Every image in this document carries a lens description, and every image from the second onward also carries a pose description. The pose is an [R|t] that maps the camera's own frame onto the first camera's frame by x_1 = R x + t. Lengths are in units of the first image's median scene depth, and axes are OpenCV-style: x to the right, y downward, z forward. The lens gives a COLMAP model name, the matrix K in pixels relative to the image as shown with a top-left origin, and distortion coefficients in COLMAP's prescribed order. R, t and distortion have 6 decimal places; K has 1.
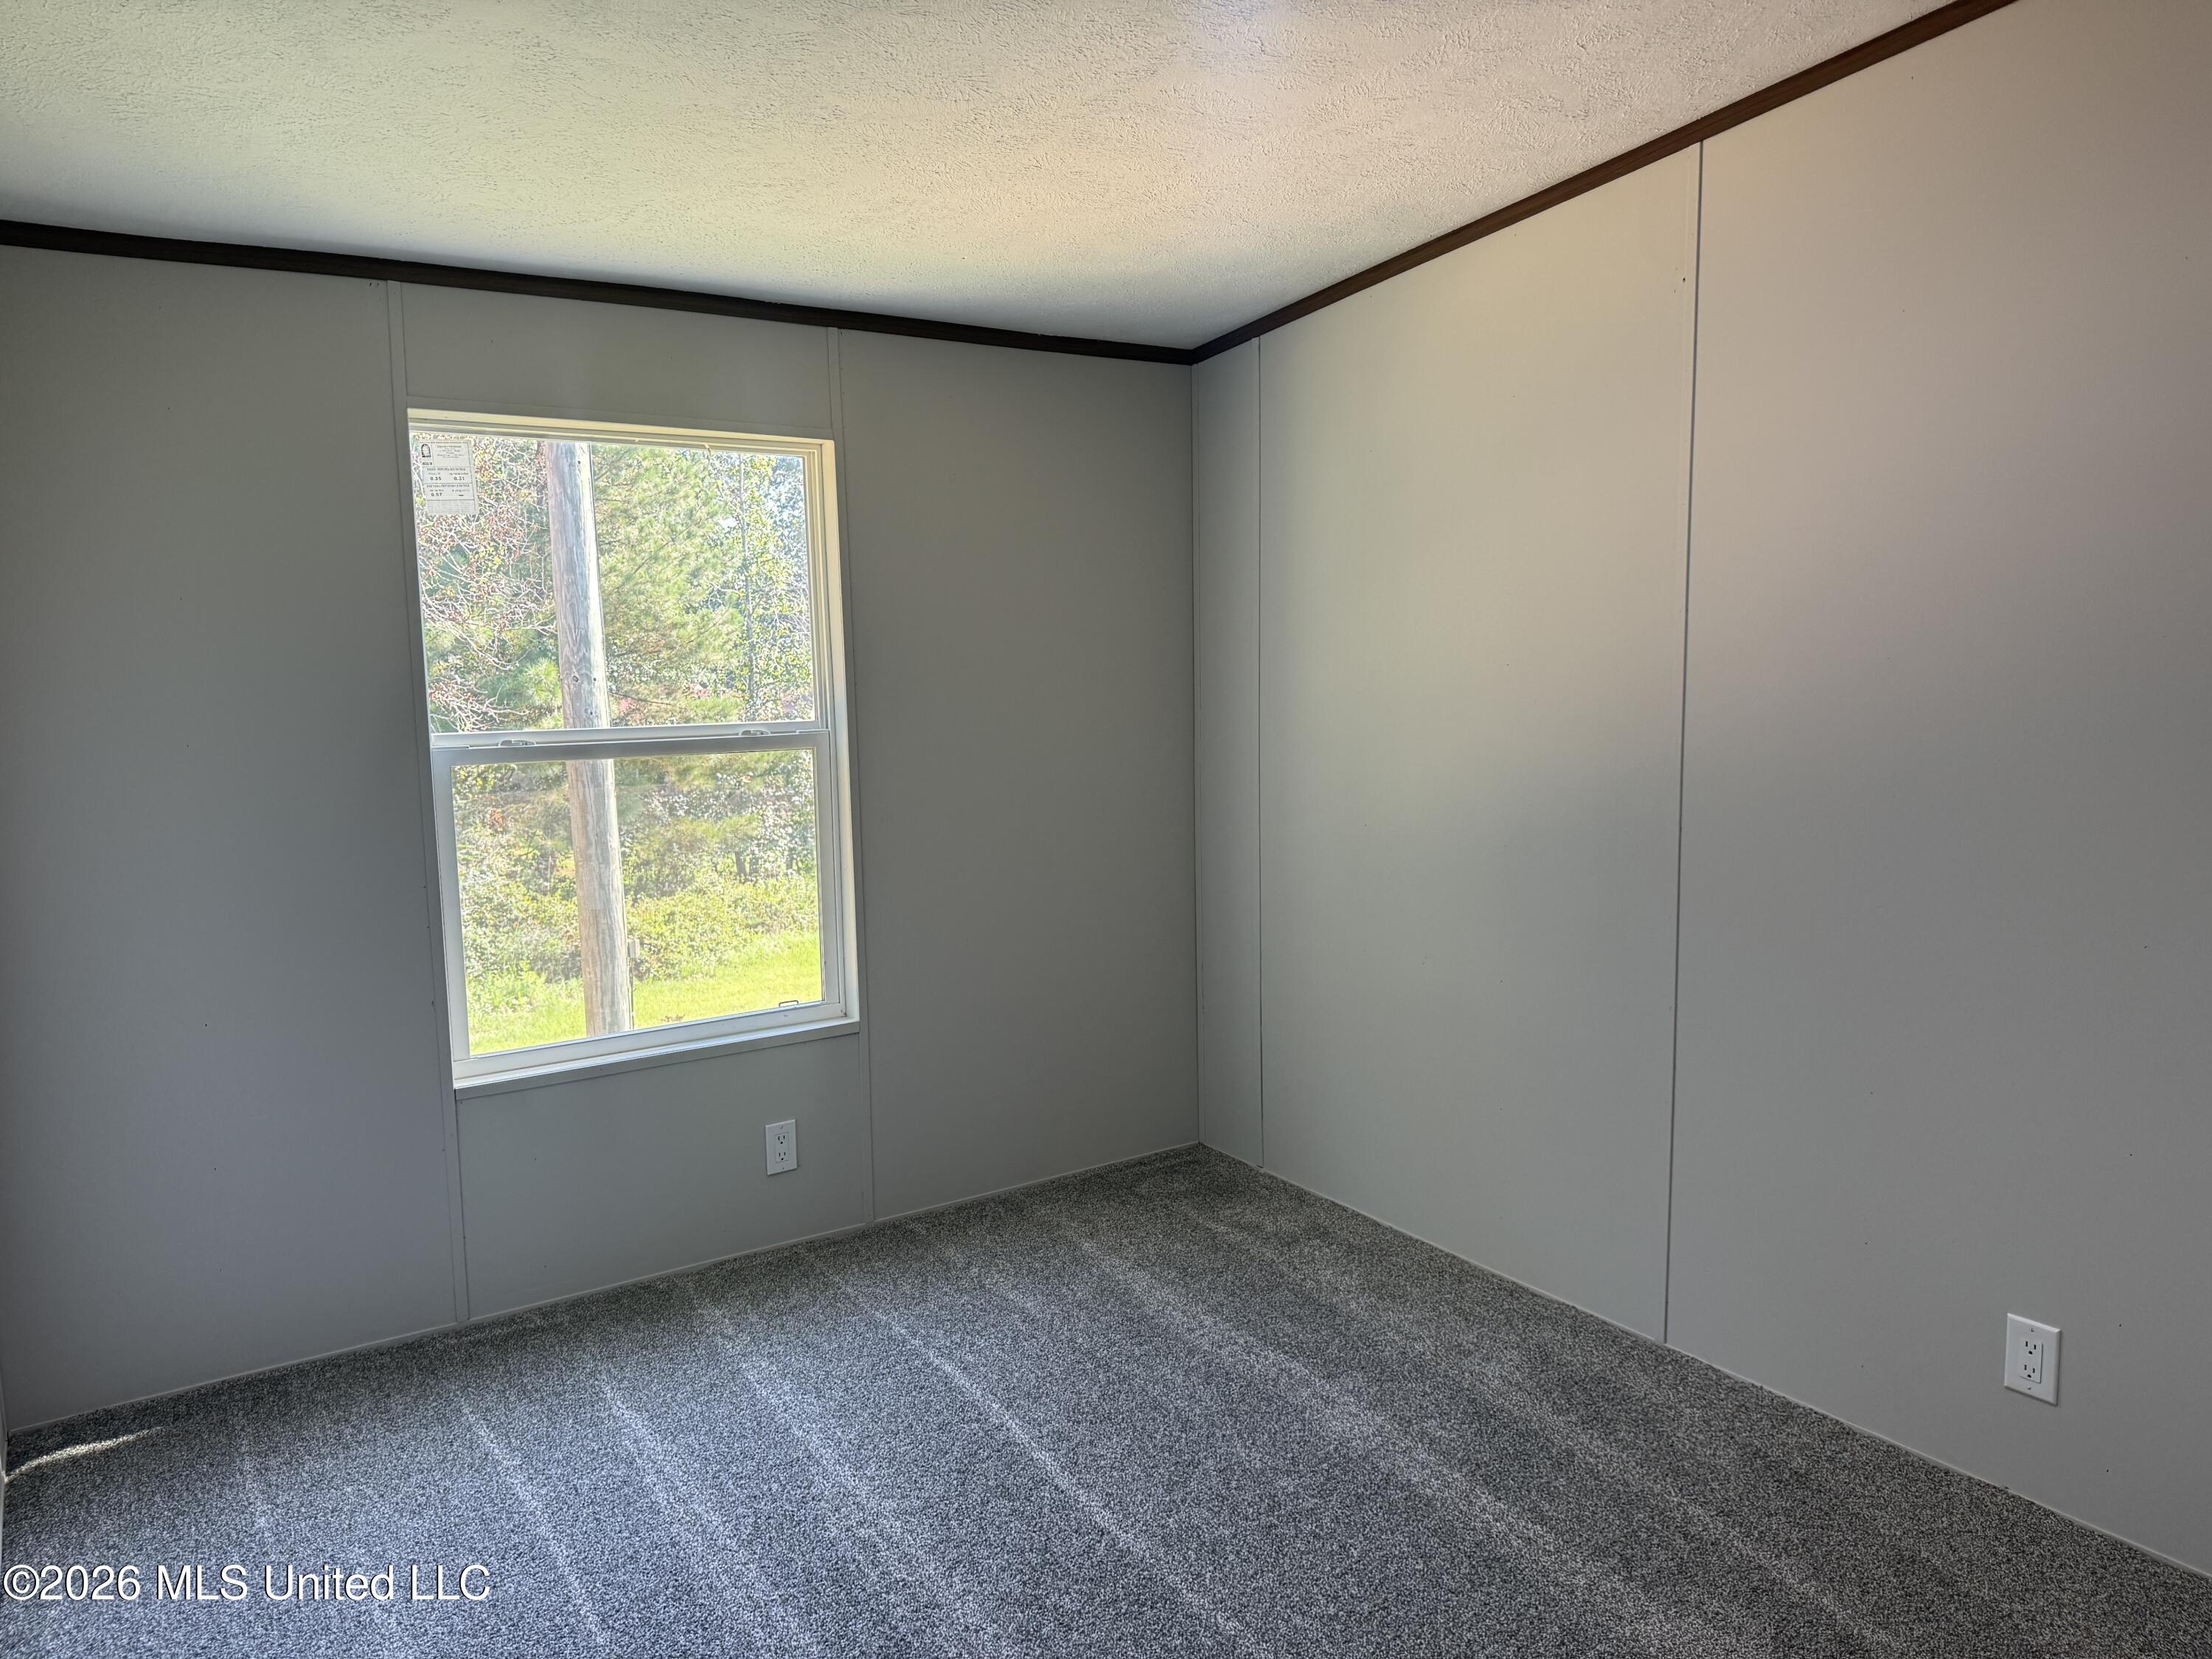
lens RADIAL K [[1663.6, 0, 1106.0], [0, 1663.6, 829.5], [0, 0, 1]] dist [0.276571, -0.000818]
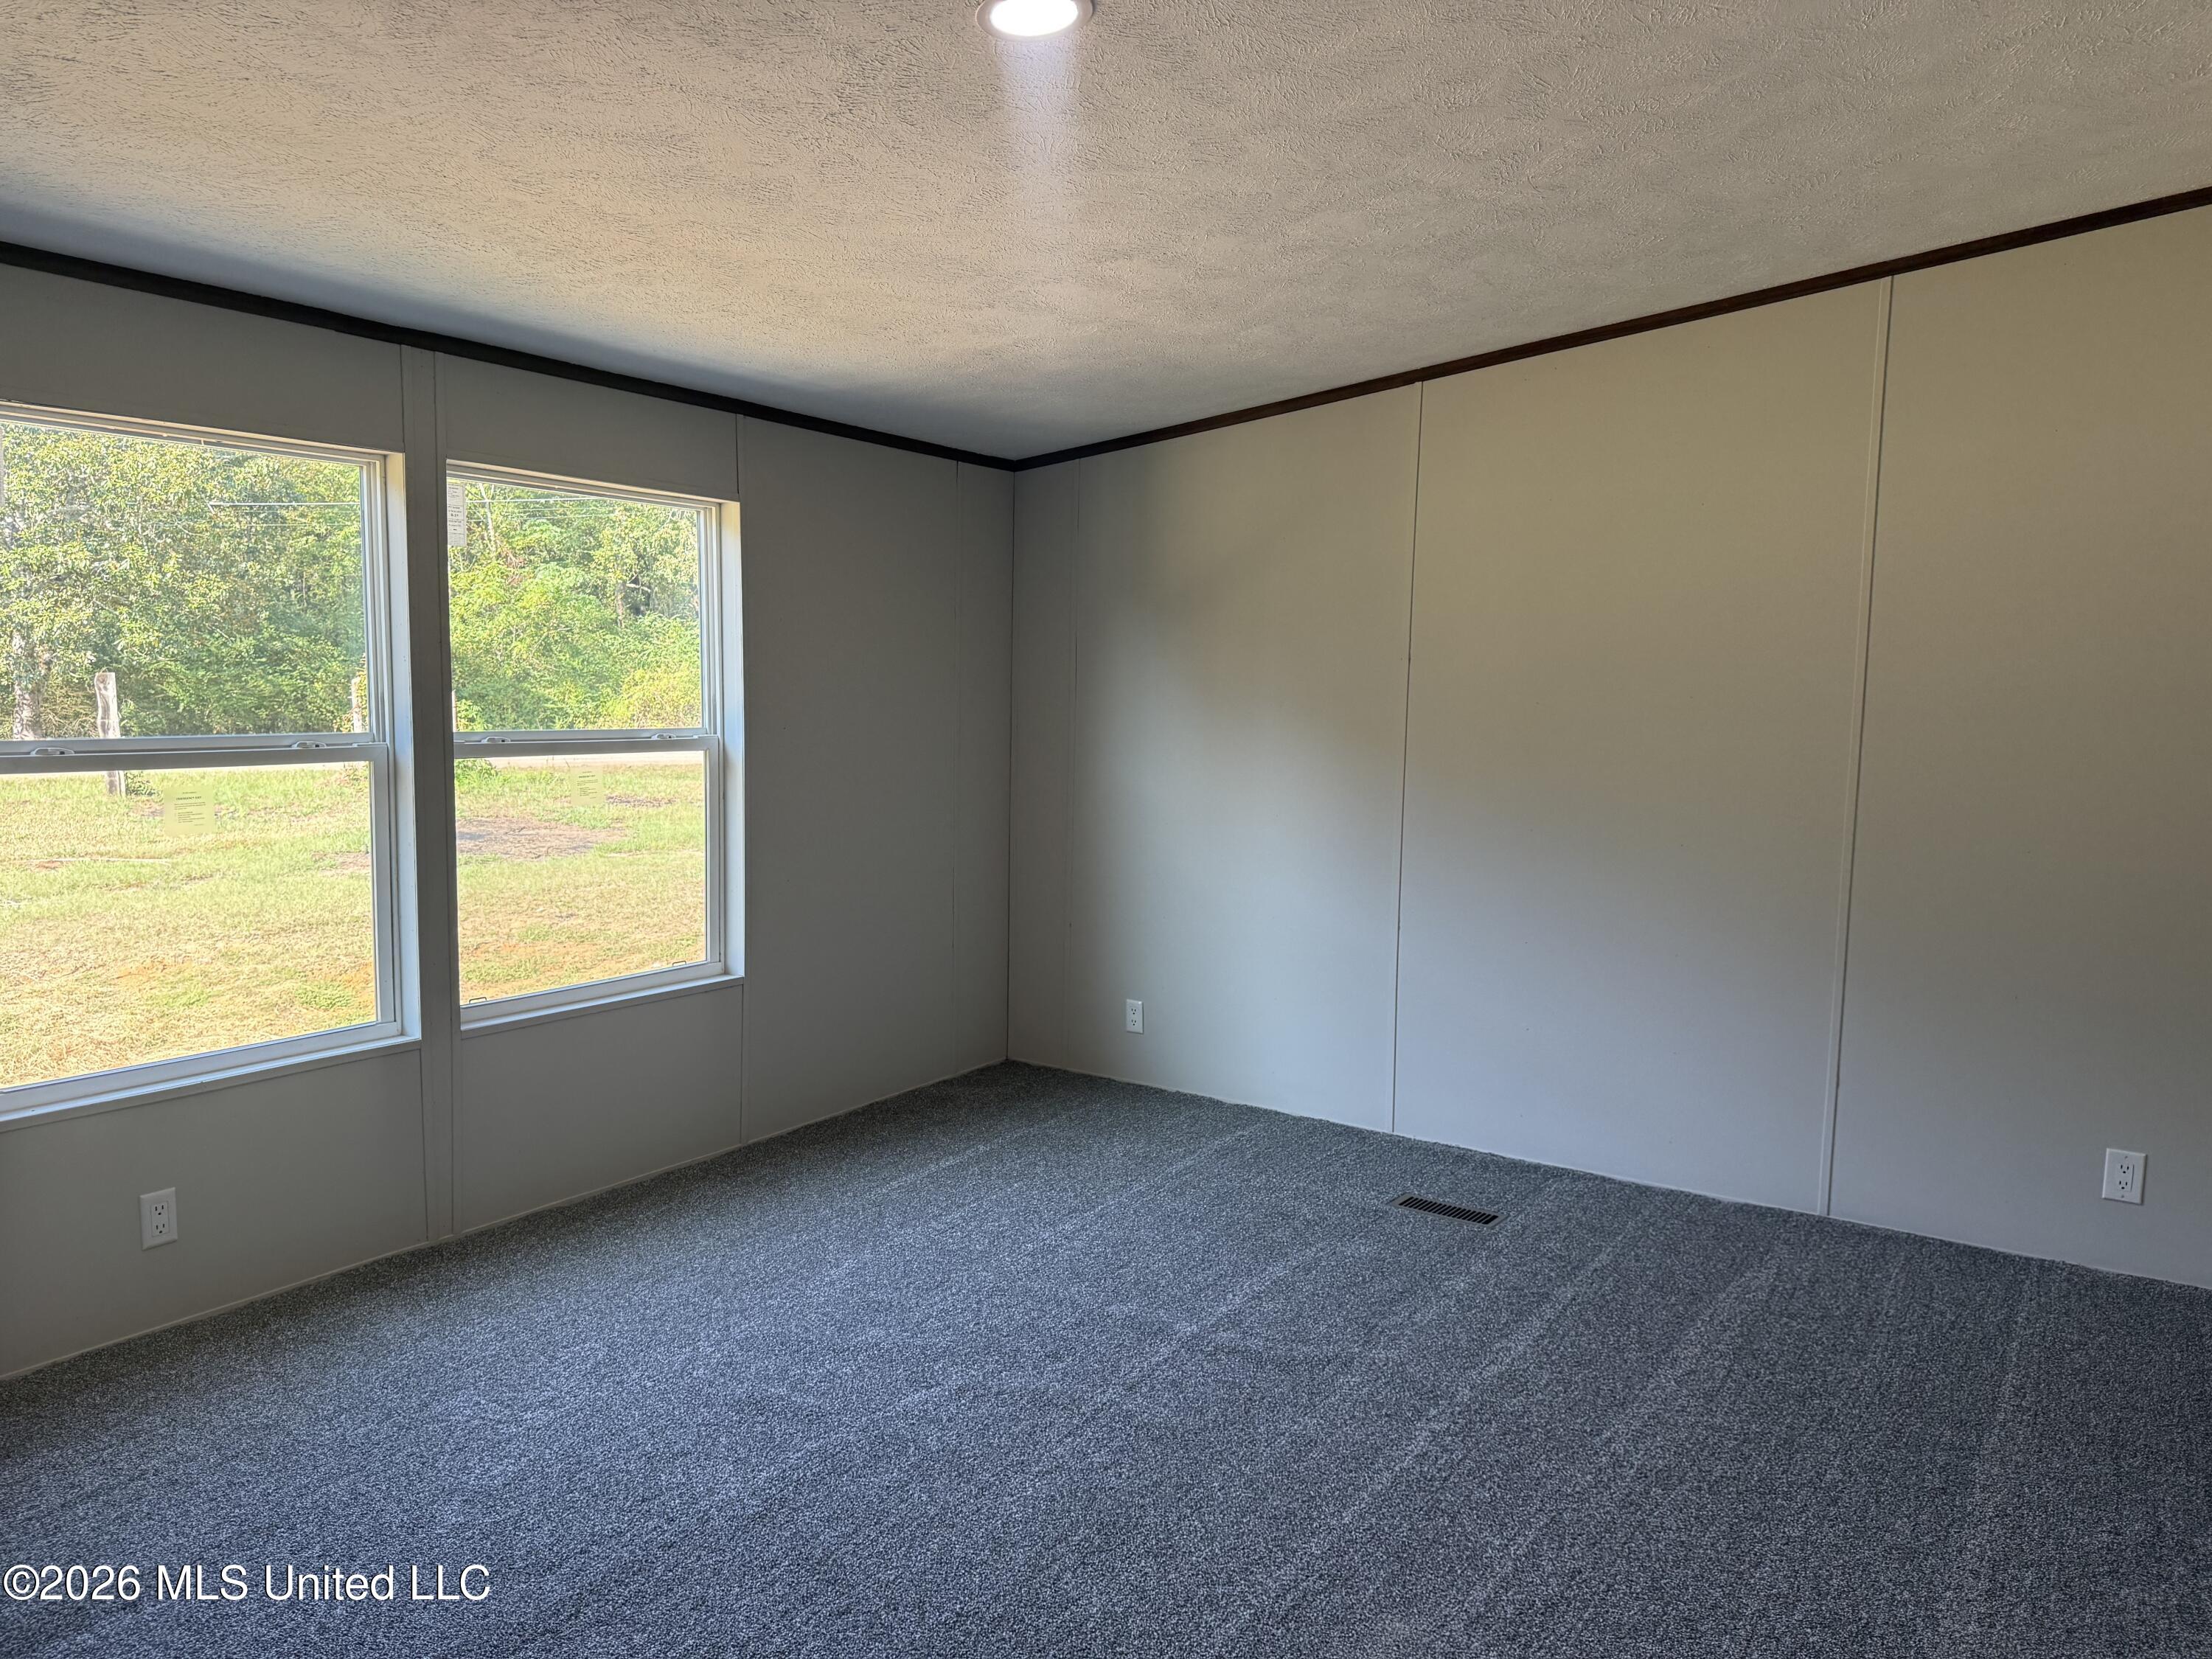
lens RADIAL K [[1663.6, 0, 1106.0], [0, 1663.6, 829.5], [0, 0, 1]] dist [0.276571, -0.000818]
pose [[0.909603, 0.000268, 0.415479, -0.416603], [0.010908, 0.999640, -0.024526, 0.040611], [-0.415336, 0.026841, 0.909272, -0.222109]]
